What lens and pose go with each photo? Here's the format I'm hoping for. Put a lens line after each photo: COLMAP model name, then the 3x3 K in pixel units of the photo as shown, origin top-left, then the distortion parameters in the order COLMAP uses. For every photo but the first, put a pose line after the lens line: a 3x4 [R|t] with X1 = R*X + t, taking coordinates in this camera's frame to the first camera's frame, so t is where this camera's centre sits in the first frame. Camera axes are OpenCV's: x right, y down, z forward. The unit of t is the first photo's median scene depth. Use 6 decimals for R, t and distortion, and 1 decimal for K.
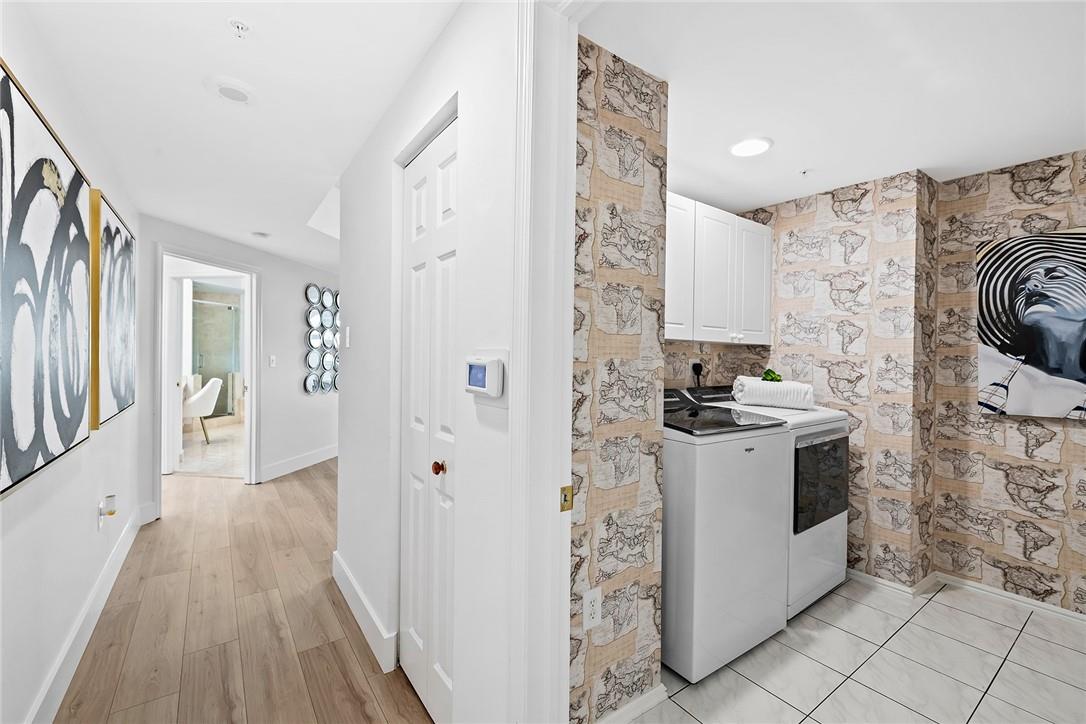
lens RADIAL K [[457.5, 0, 542.9], [0, 457.5, 358.2], [0, 0, 1]] dist [0.004710, -0.003394]
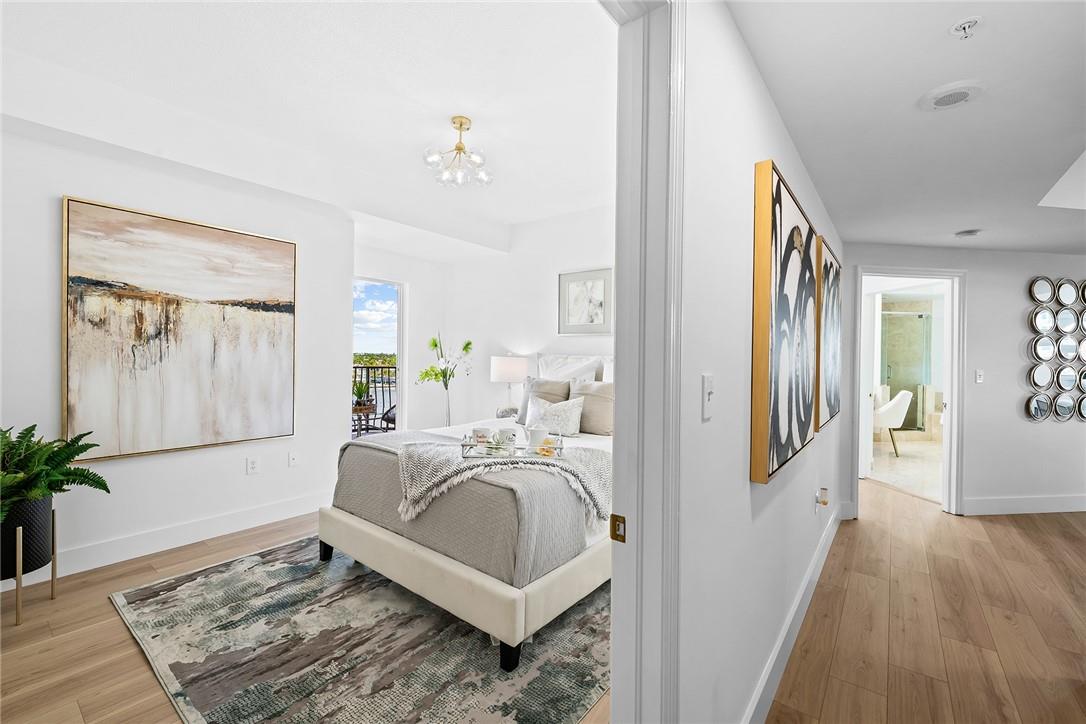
lens RADIAL K [[457.5, 0, 539.8], [0, 457.5, 357.9], [0, 0, 1]] dist [0.004710, -0.003394]
pose [[0.283425, -0.003224, -0.958989, -0.007656], [-0.014449, 0.999866, -0.007631, -0.012699], [0.958886, 0.016019, 0.283340, -0.033507]]
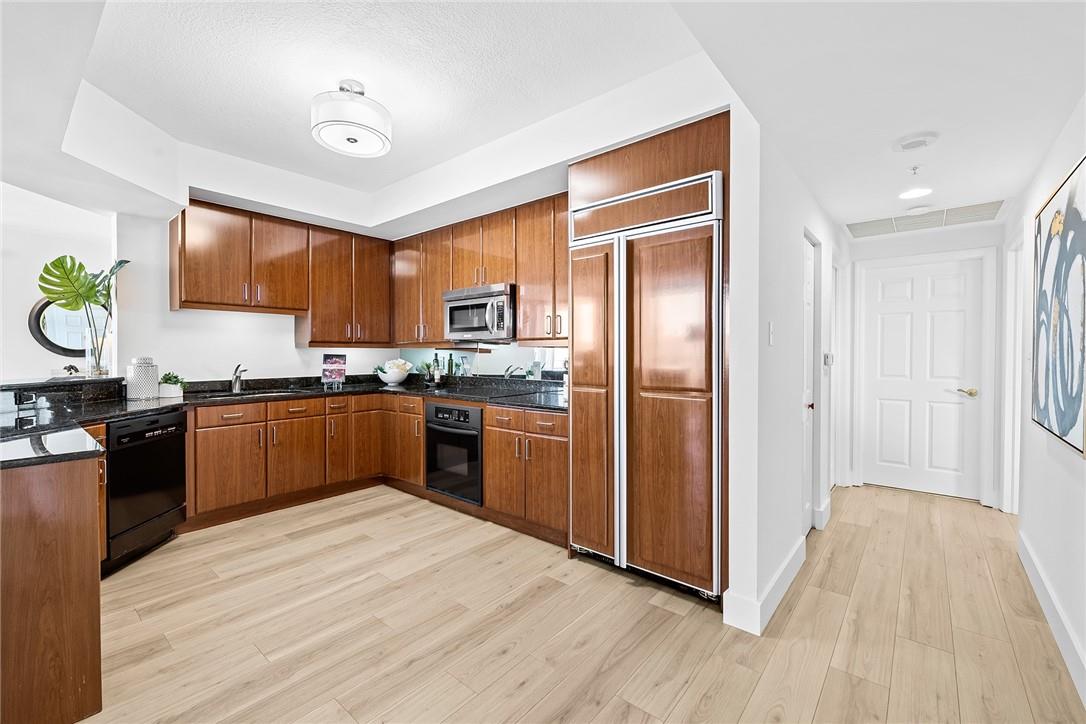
lens RADIAL K [[457.5, 0, 536.0], [0, 457.5, 357.8], [0, 0, 1]] dist [0.004710, -0.003394]
pose [[-0.239045, -0.021331, 0.970774, -0.854113], [0.000969, 0.999753, 0.022206, -0.013144], [-0.971008, 0.006249, -0.238966, 1.189548]]
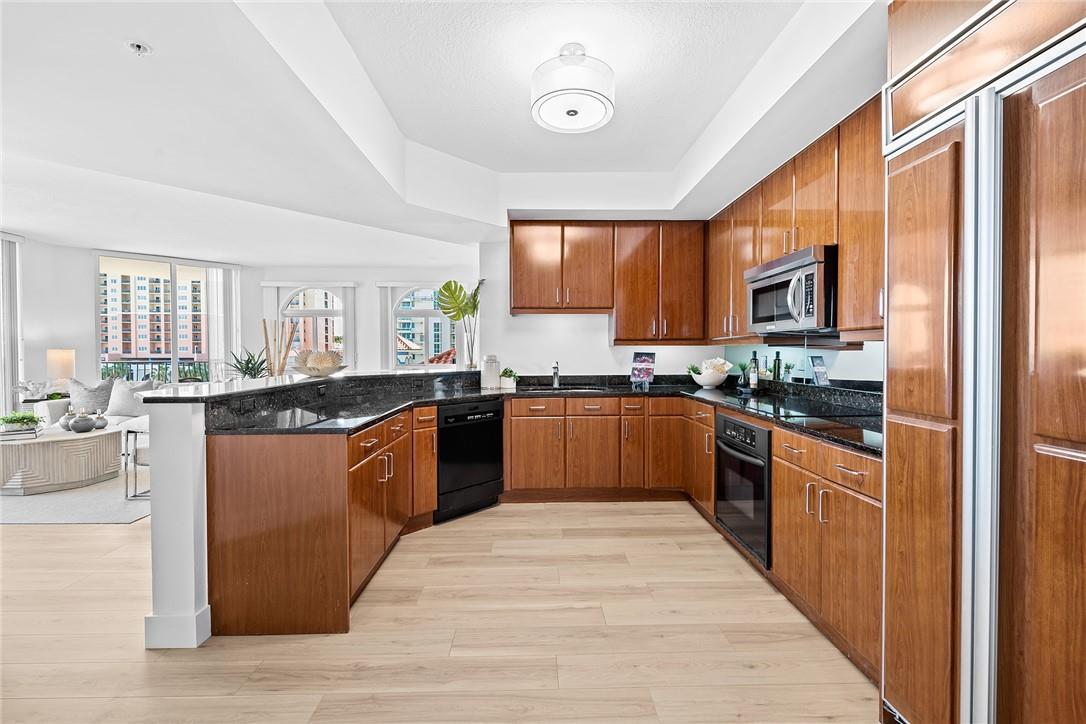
lens RADIAL K [[457.5, 0, 540.8], [0, 457.5, 359.0], [0, 0, 1]] dist [0.004710, -0.003394]
pose [[0.568268, -0.026144, 0.822428, -0.637697], [0.011799, 0.999651, 0.023626, -0.010055], [-0.822759, -0.003722, 0.568378, 0.962831]]
